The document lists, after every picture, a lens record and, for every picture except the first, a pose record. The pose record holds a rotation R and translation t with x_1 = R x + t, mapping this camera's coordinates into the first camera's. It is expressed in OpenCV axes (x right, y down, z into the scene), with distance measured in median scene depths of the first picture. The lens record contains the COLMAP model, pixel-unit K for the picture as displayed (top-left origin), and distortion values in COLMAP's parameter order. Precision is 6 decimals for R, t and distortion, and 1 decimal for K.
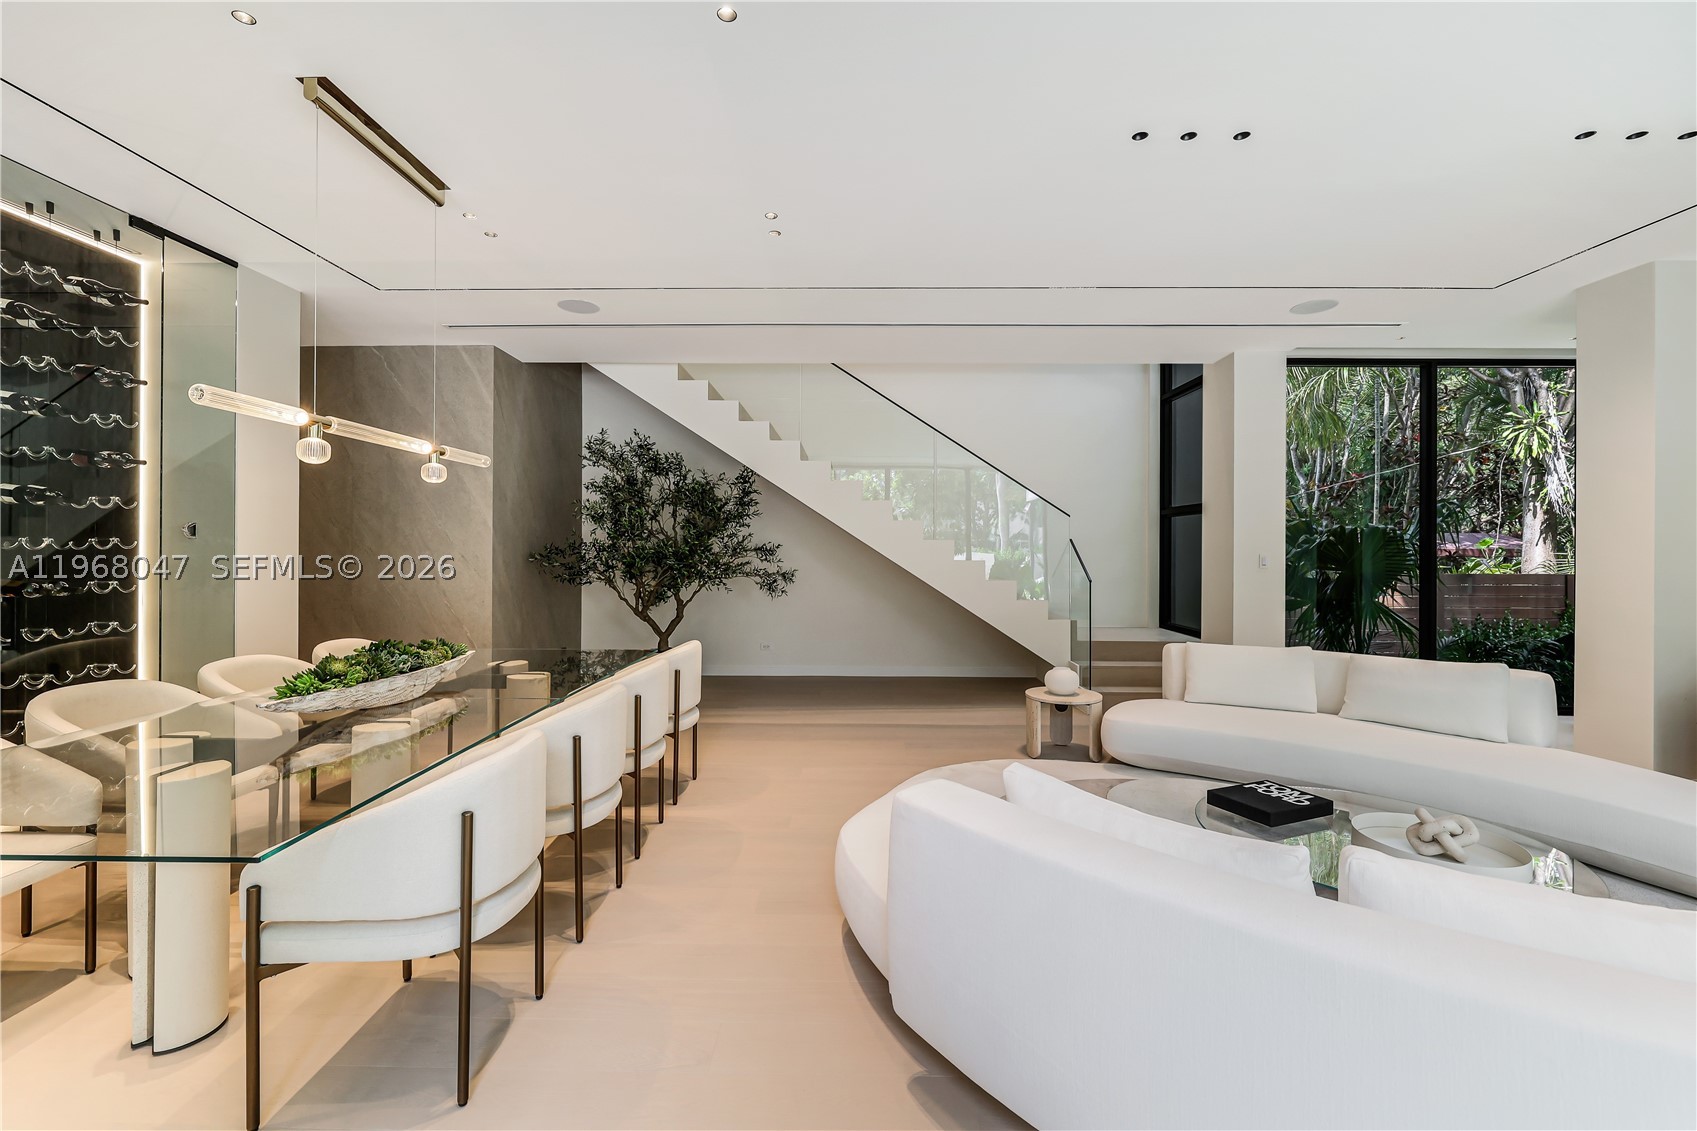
lens RADIAL K [[719.9, 0, 831.9], [0, 719.9, 549.4], [0, 0, 1]] dist [0.000853, 0.000376]
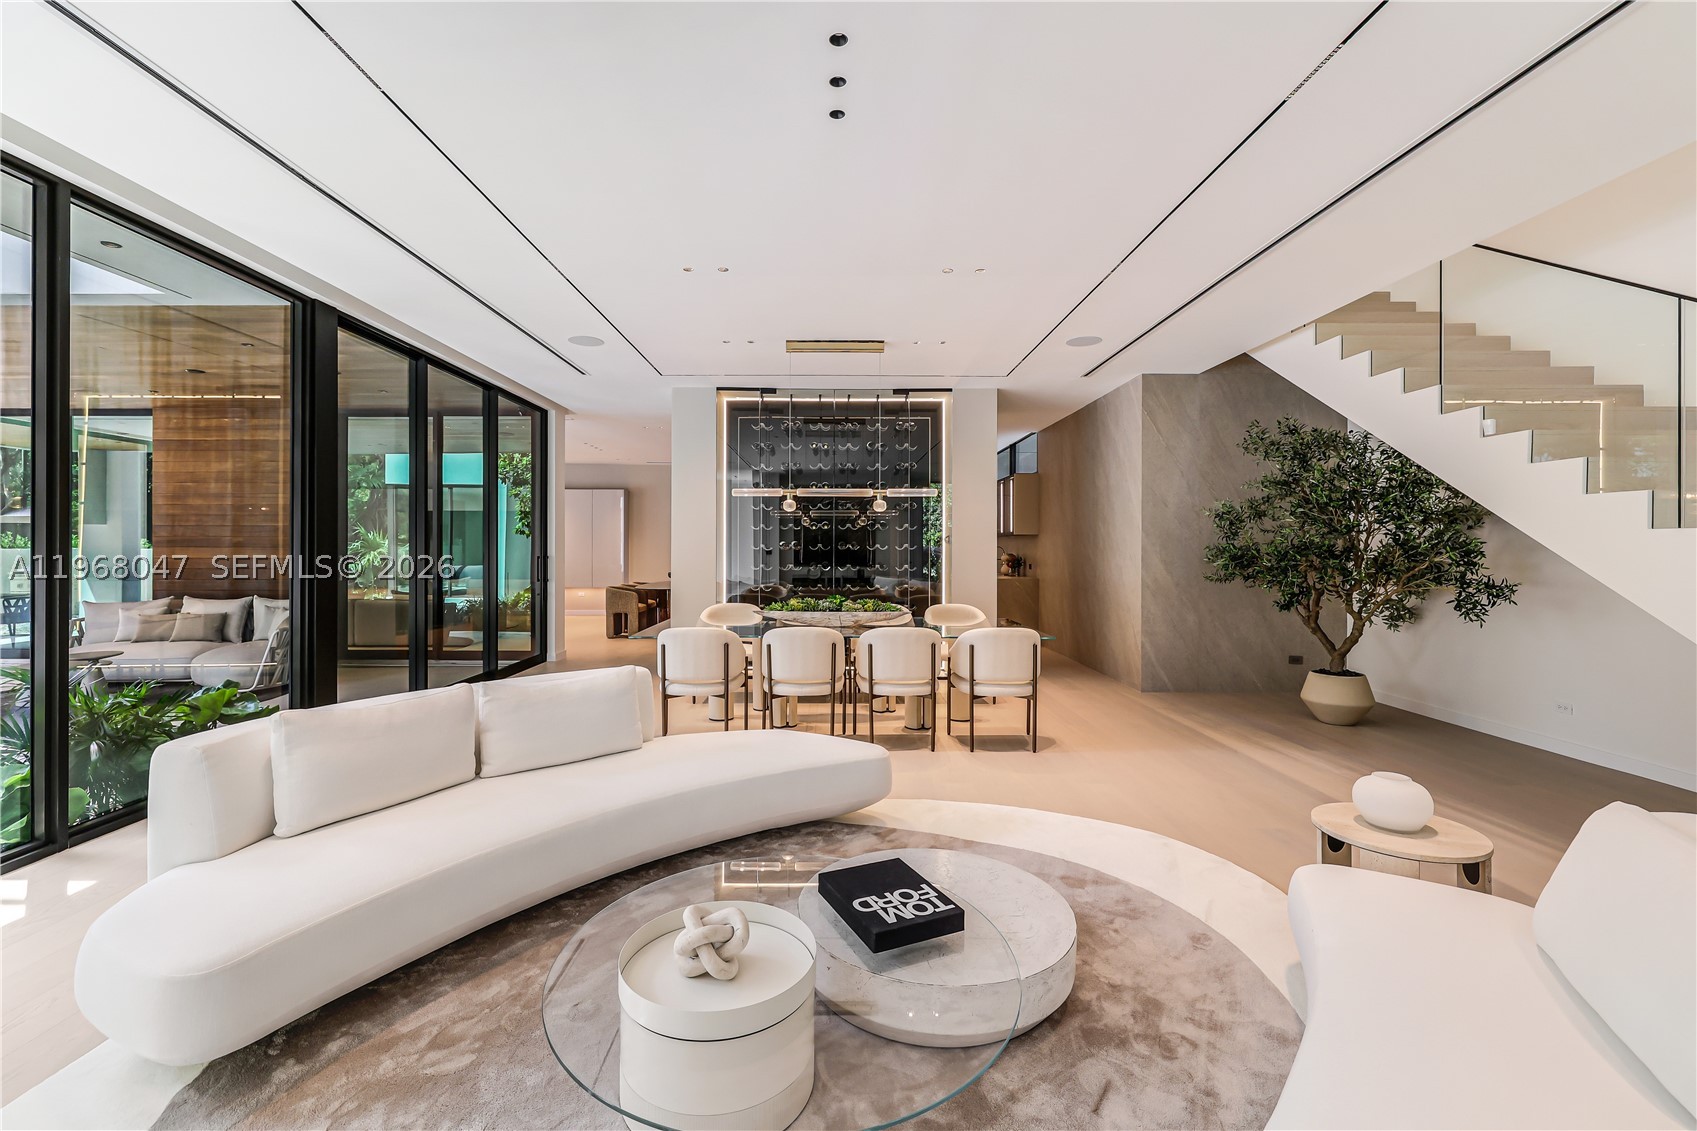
lens RADIAL K [[719.9, 0, 833.1], [0, 719.9, 548.1], [0, 0, 1]] dist [0.000853, 0.000376]
pose [[0.019333, -0.003866, -0.999806, 0.678485], [-0.002037, 0.999990, -0.003906, 0.003220], [0.999811, 0.002112, 0.019325, 0.479930]]
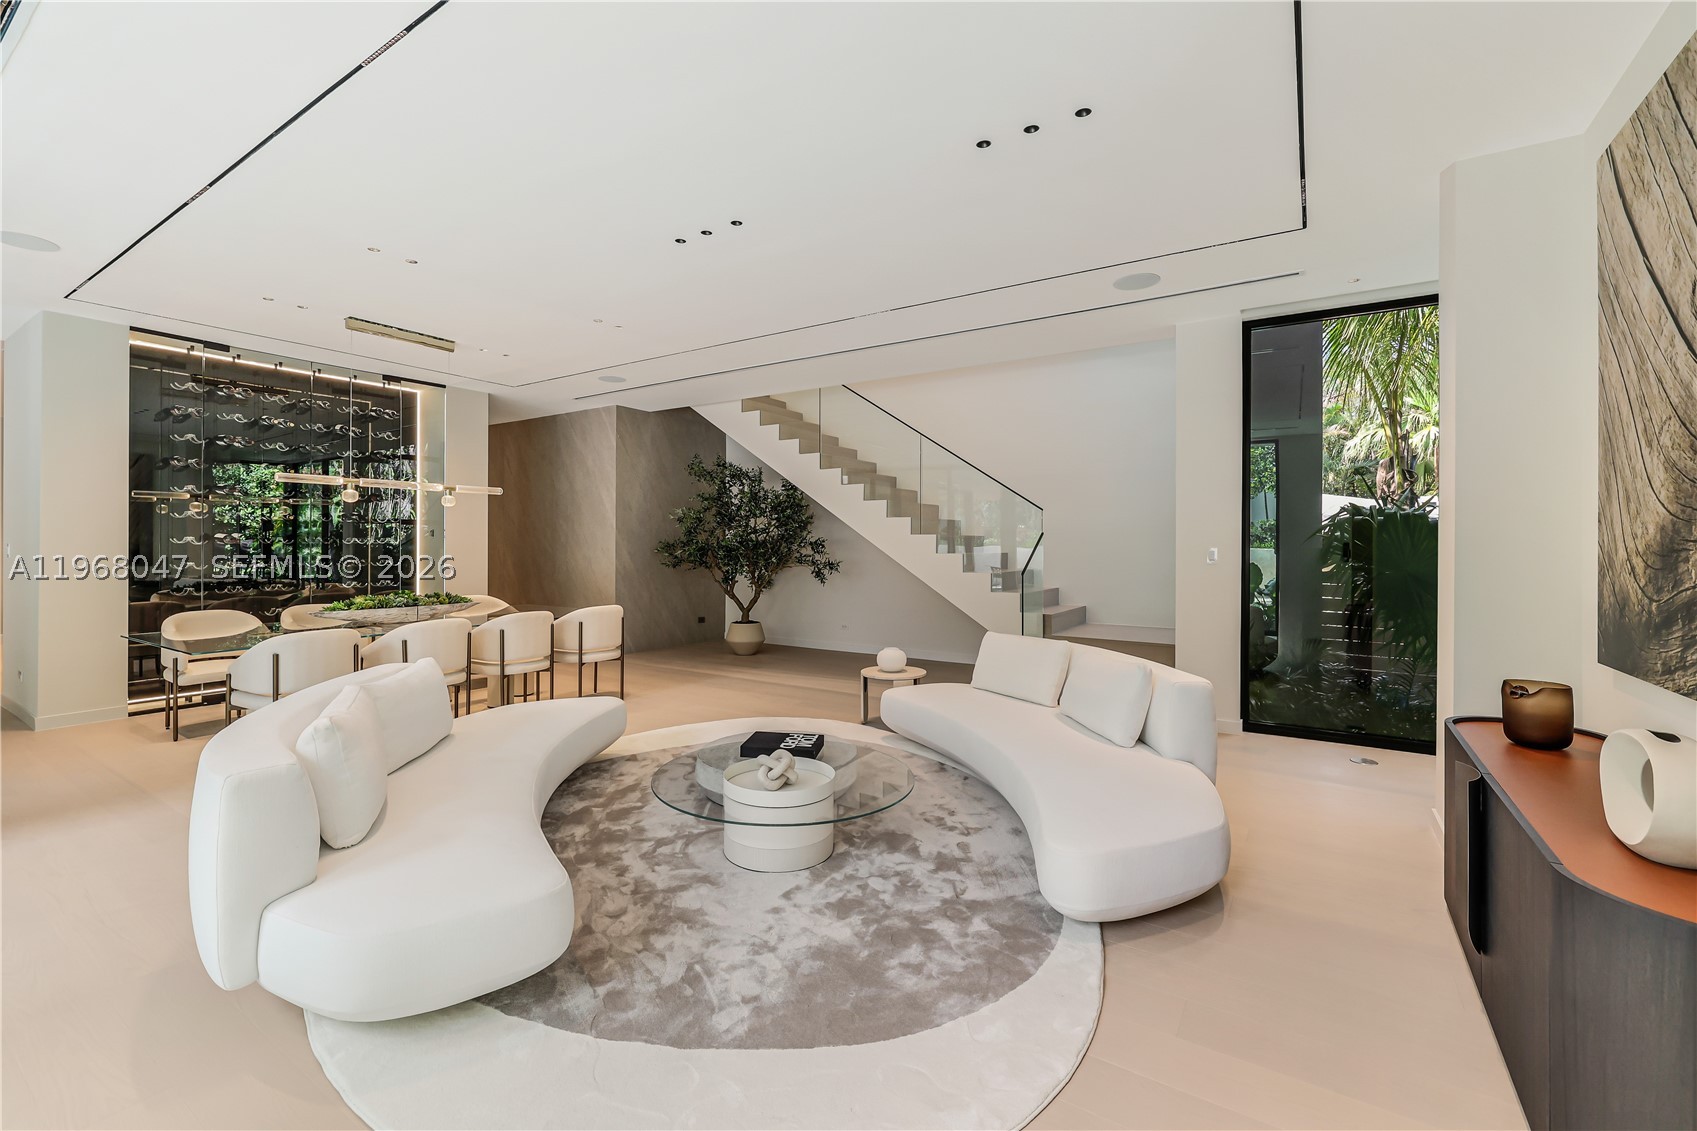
lens RADIAL K [[719.9, 0, 823.8], [0, 719.9, 553.0], [0, 0, 1]] dist [0.000853, 0.000376]
pose [[0.835955, 0.008040, -0.548740, 0.691930], [-0.001612, 0.999924, 0.012195, 0.000620], [0.548796, -0.009310, 0.835904, 0.002751]]
